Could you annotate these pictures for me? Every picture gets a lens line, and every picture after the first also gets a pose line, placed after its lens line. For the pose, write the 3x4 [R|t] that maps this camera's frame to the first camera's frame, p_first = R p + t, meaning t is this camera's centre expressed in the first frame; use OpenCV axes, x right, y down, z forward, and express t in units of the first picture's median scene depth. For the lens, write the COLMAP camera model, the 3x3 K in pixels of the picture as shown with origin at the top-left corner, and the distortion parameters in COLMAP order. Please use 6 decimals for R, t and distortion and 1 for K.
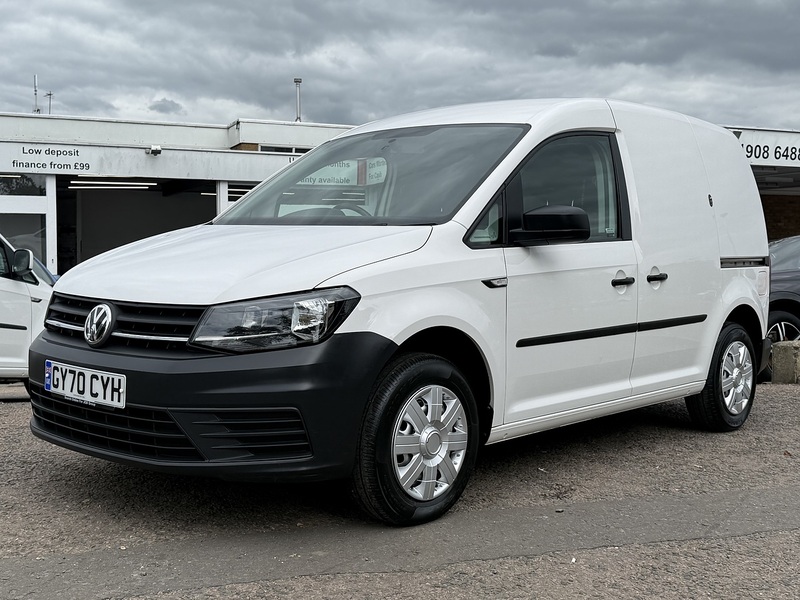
lens RADIAL K [[1066.6, 0, 400.0], [0, 1066.6, 300.0], [0, 0, 1]] dist [0.031861, 0.009605]
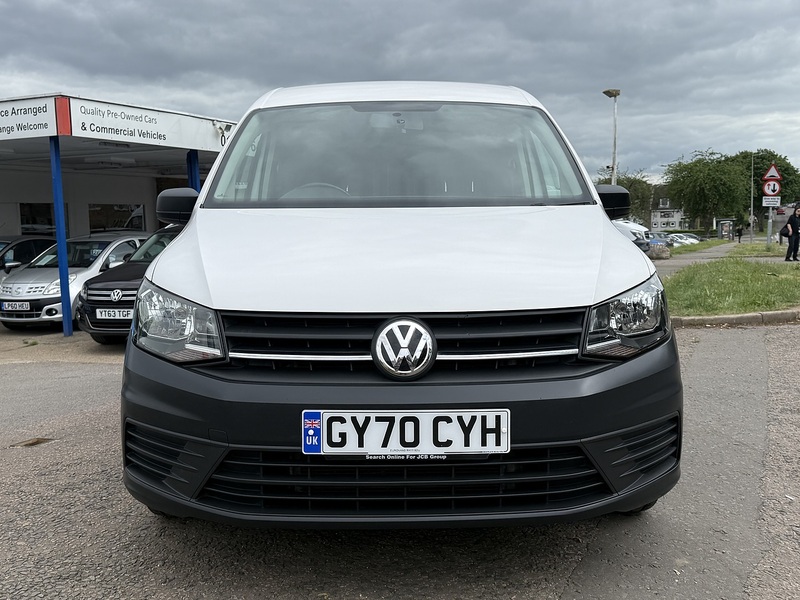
lens RADIAL K [[820.4, 0, 400.0], [0, 820.4, 300.0], [0, 0, 1]] dist [0.217792, -0.366960]
pose [[0.718283, -0.096615, 0.689010, -0.655273], [0.065384, 0.995302, 0.071402, -0.049499], [-0.692672, -0.006237, 0.721226, 0.582612]]
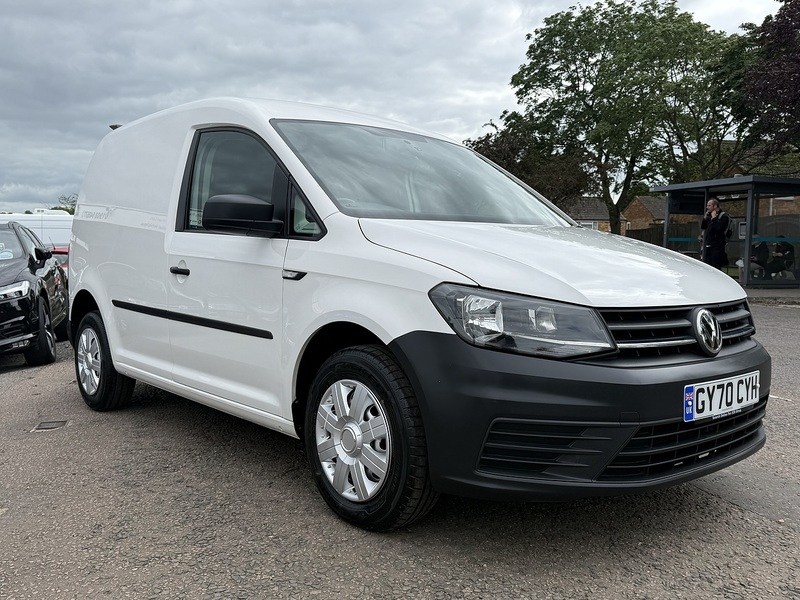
lens RADIAL K [[778.9, 0, 400.0], [0, 778.9, 300.0], [0, 0, 1]] dist [0.020490, -0.006709]
pose [[0.075506, -0.085592, 0.993465, -0.957565], [0.051959, 0.995293, 0.081800, -0.072550], [-0.995791, 0.045443, 0.079597, 1.186945]]
